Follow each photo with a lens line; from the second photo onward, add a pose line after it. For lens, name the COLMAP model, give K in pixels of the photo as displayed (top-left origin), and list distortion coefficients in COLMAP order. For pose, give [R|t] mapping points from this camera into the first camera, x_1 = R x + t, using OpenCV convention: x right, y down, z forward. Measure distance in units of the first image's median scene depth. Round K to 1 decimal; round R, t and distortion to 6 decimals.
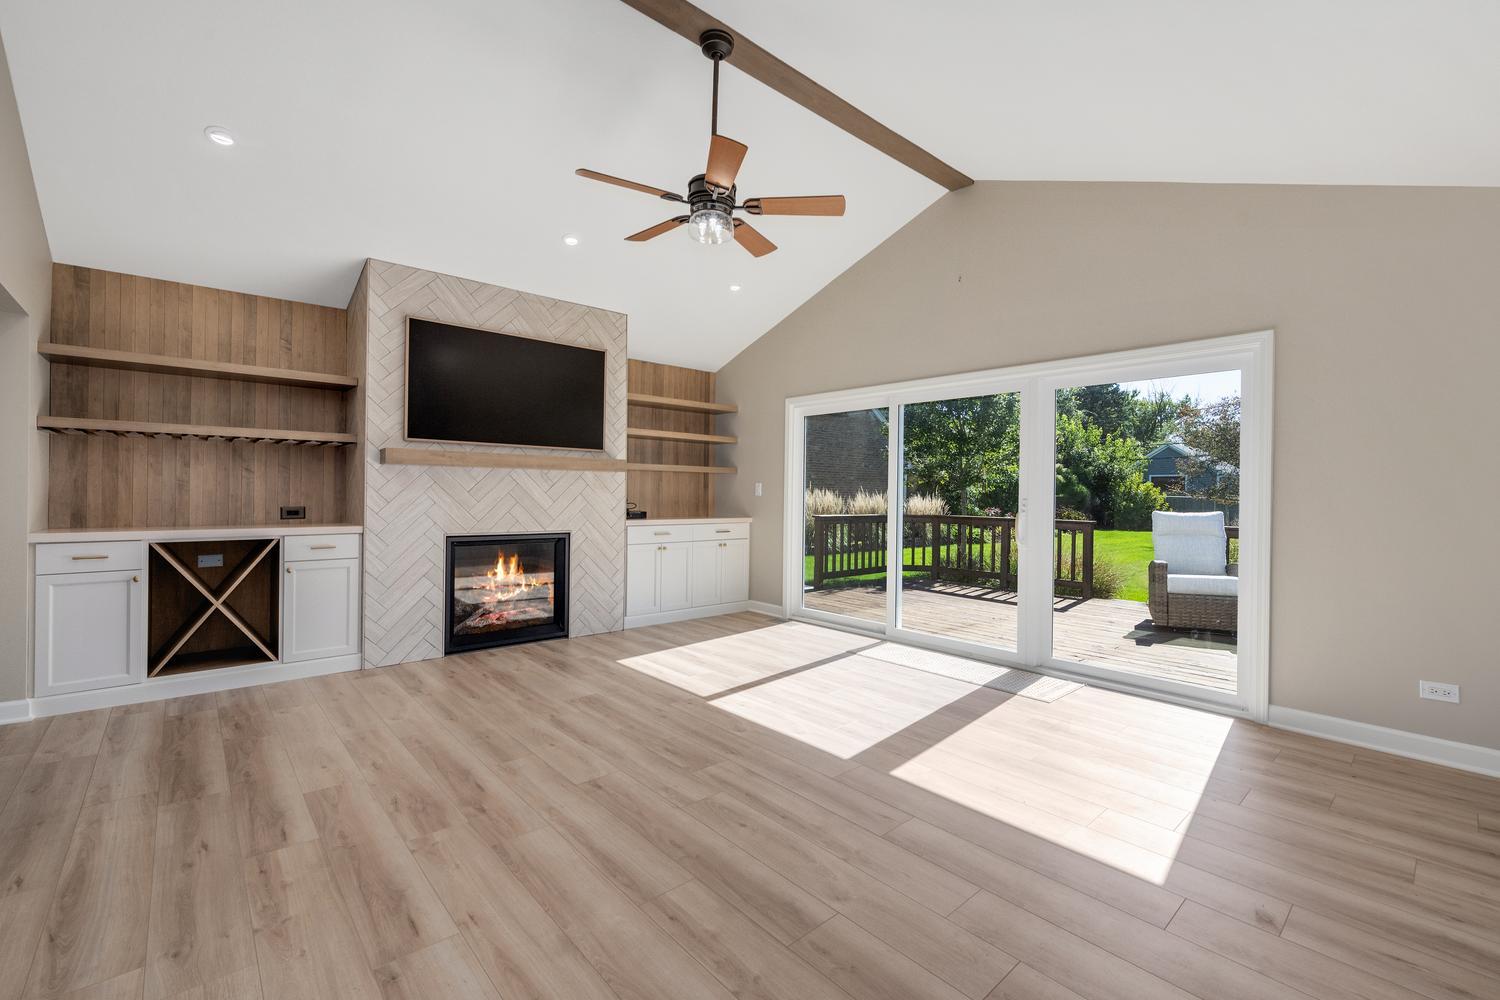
lens RADIAL K [[628.3, 0, 752.9], [0, 628.3, 507.6], [0, 0, 1]] dist [0.000282, 0.000468]
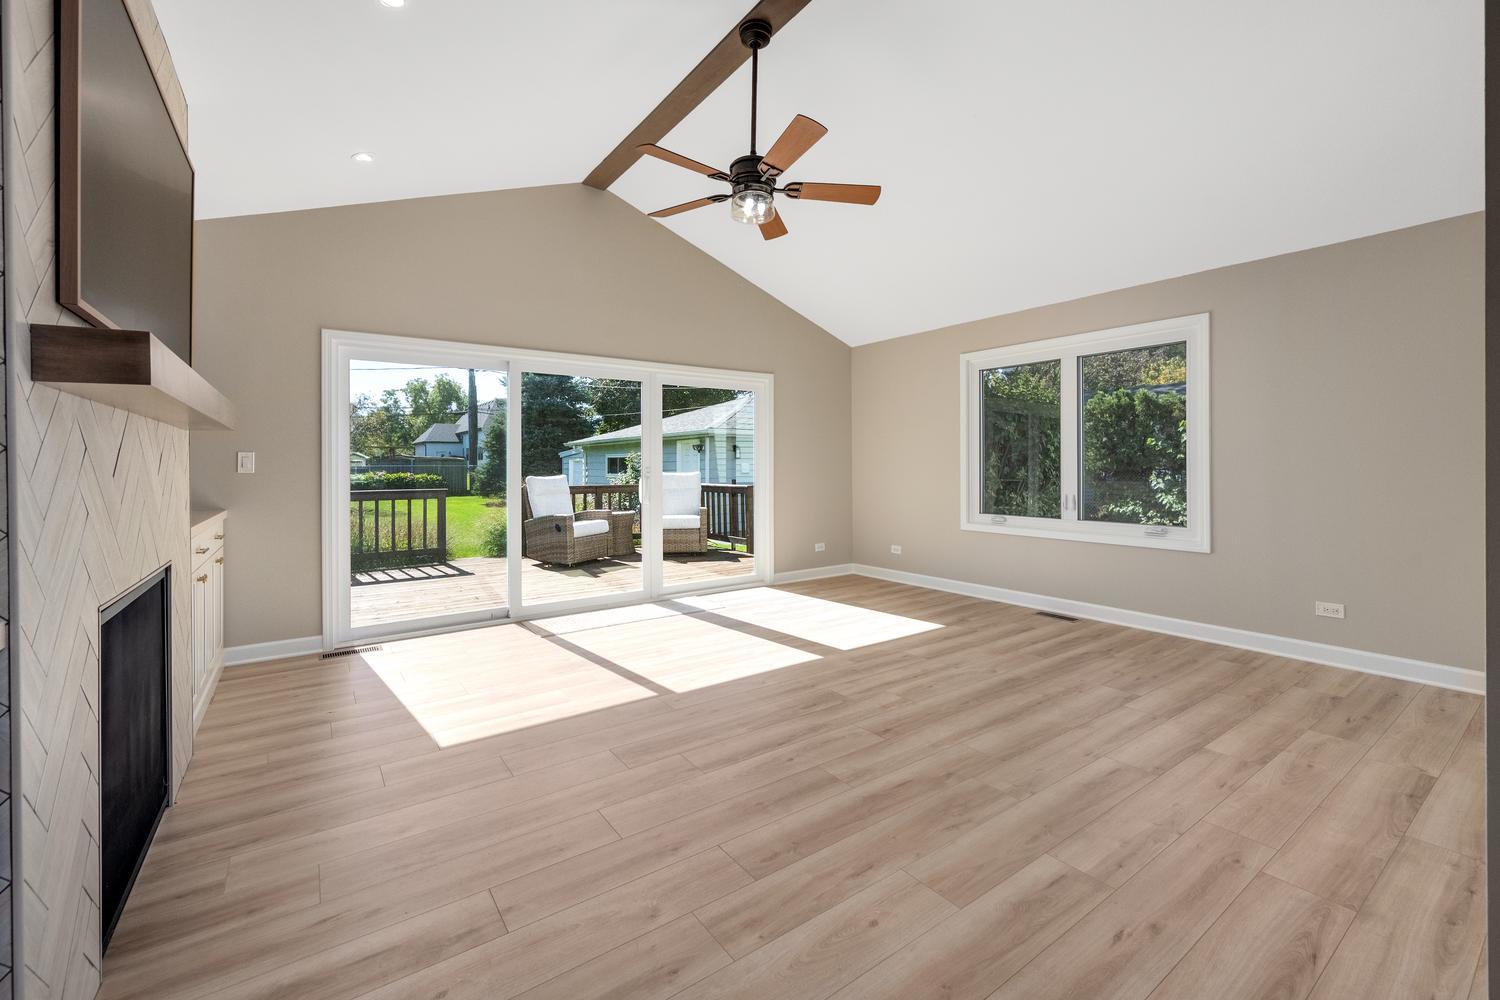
lens RADIAL K [[618.7, 0, 761.4], [0, 618.7, 473.5], [0, 0, 1]] dist [0.006039, -0.000337]
pose [[0.115922, -0.026468, 0.992906, -1.331166], [0.028483, 0.999322, 0.023314, -0.042395], [-0.992850, 0.025579, 0.116597, 1.066724]]
